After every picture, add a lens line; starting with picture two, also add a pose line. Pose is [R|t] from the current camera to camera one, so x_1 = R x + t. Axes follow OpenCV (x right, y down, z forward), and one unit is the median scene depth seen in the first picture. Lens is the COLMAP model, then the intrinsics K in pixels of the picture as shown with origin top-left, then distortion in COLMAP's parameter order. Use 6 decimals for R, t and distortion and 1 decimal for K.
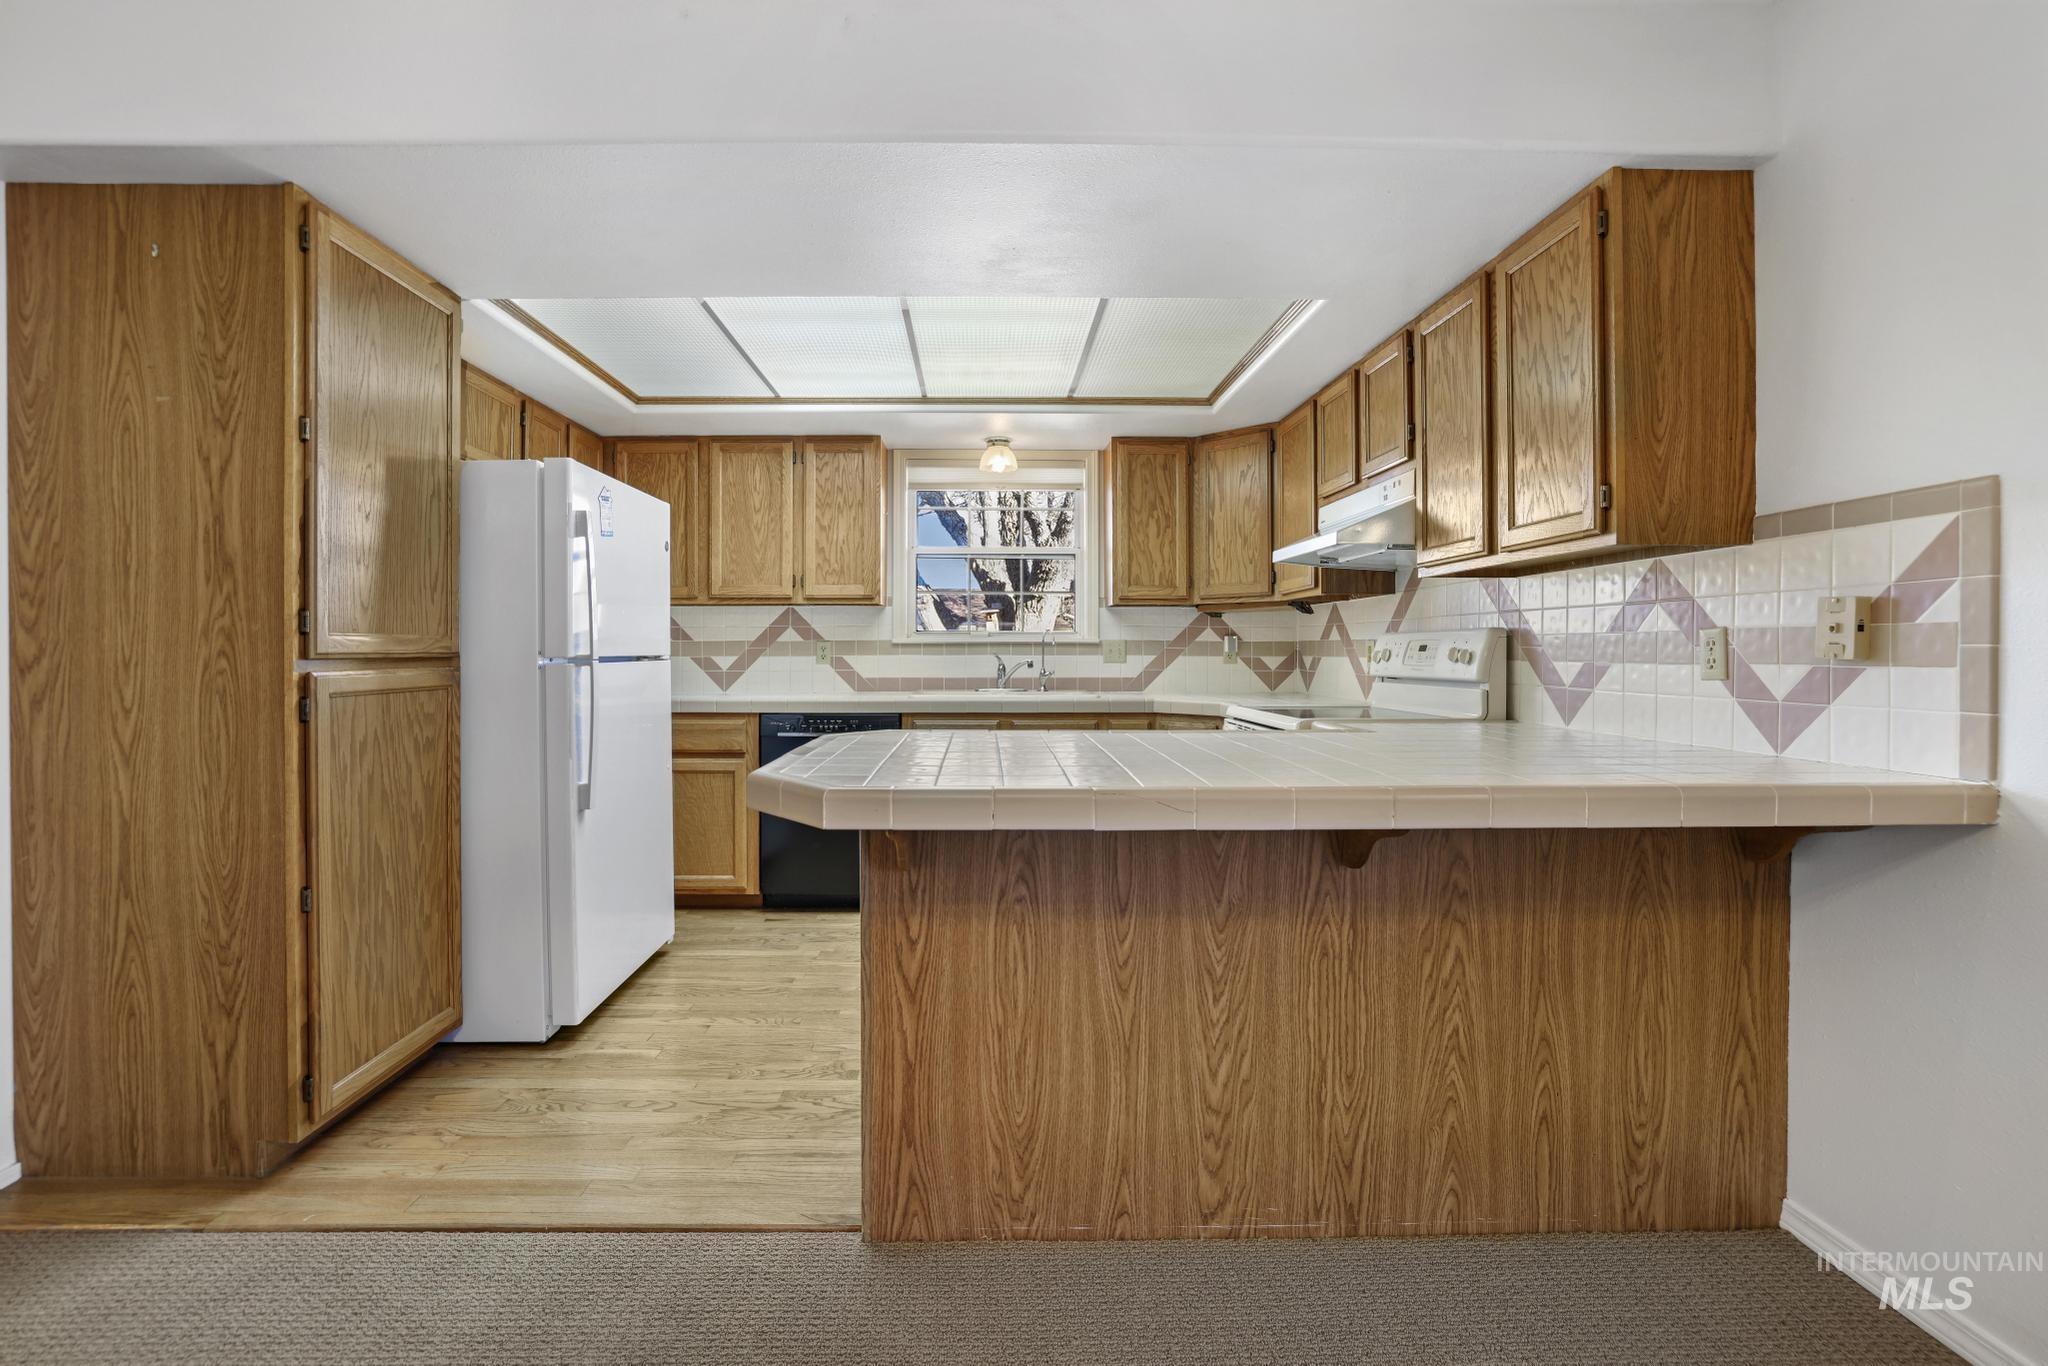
lens RADIAL K [[897.1, 0, 988.8], [0, 897.1, 658.9], [0, 0, 1]] dist [-0.046980, 0.016131]
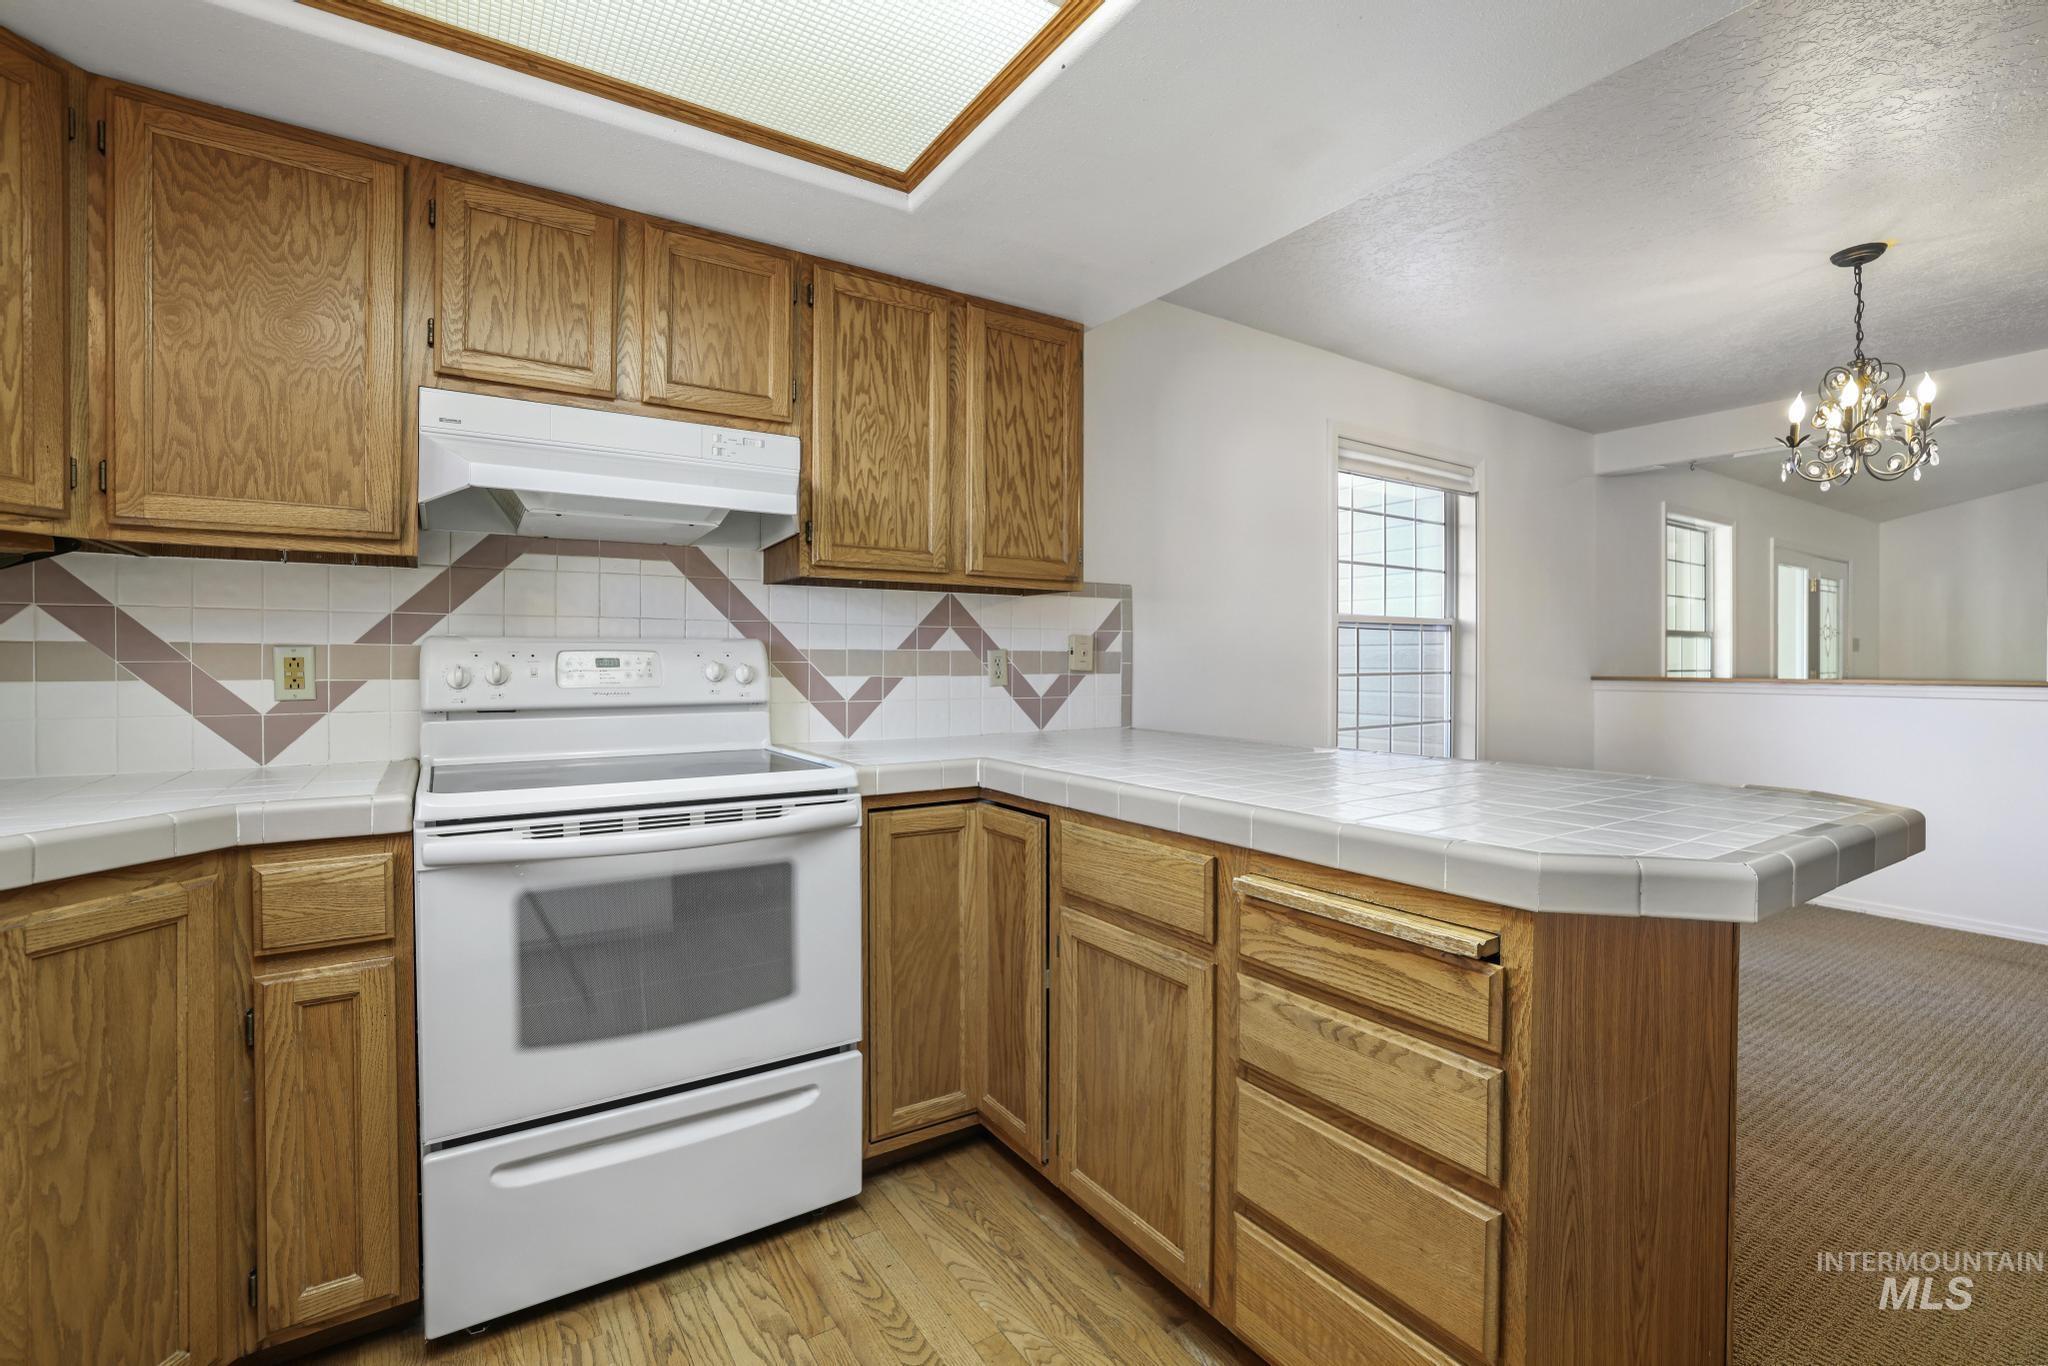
lens RADIAL K [[879.1, 0, 979.5], [0, 879.1, 669.0], [0, 0, 1]] dist [-0.046742, 0.015343]
pose [[-0.501466, -0.009280, 0.865127, -0.449931], [0.005426, 0.999889, 0.013870, -0.026805], [-0.865160, 0.011649, -0.501360, 1.953623]]
